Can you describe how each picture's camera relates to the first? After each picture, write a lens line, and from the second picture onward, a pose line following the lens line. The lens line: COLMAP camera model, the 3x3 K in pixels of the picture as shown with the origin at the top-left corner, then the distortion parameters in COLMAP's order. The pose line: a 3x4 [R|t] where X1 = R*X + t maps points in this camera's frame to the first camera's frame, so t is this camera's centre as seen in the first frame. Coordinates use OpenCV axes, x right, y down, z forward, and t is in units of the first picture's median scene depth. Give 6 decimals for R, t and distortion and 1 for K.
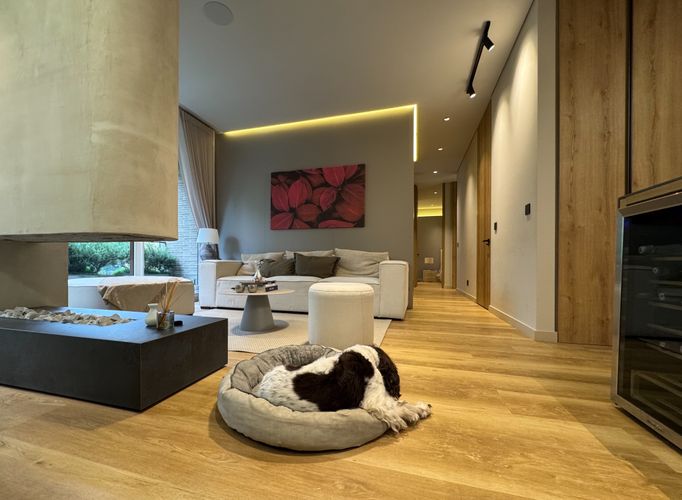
lens RADIAL K [[277.0, 0, 341.0], [0, 277.0, 265.4], [0, 0, 1]] dist [-0.009637, 0.000040]
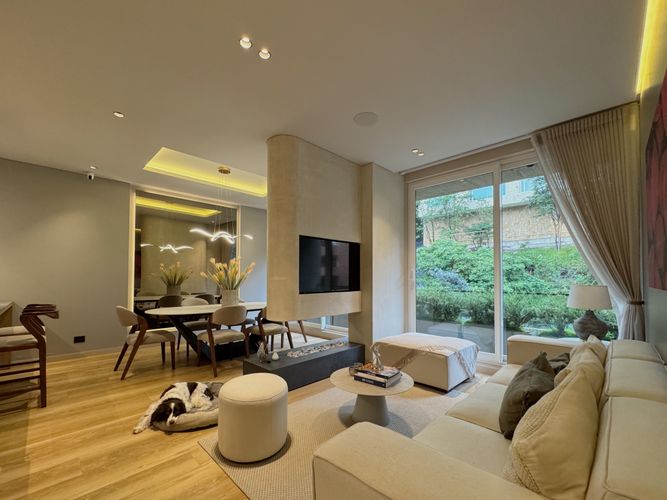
lens RADIAL K [[289.1, 0, 333.0], [0, 289.1, 272.9], [0, 0, 1]] dist [0.000725, -0.000037]
pose [[-0.487474, -0.019064, -0.872929, 0.381548], [-0.006569, 0.999813, -0.018166, -0.150748], [0.873113, -0.003121, -0.487508, 0.859731]]
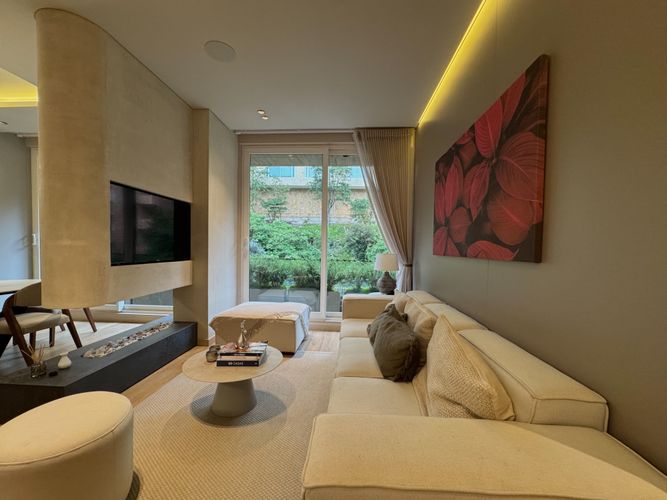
lens RADIAL K [[276.6, 0, 335.0], [0, 276.6, 257.6], [0, 0, 1]] dist [0.000256, -0.000279]
pose [[0.200321, 0.032040, -0.979206, 0.338173], [-0.020668, 0.999381, 0.028472, -0.147126], [0.979512, 0.014534, 0.200859, 0.707331]]
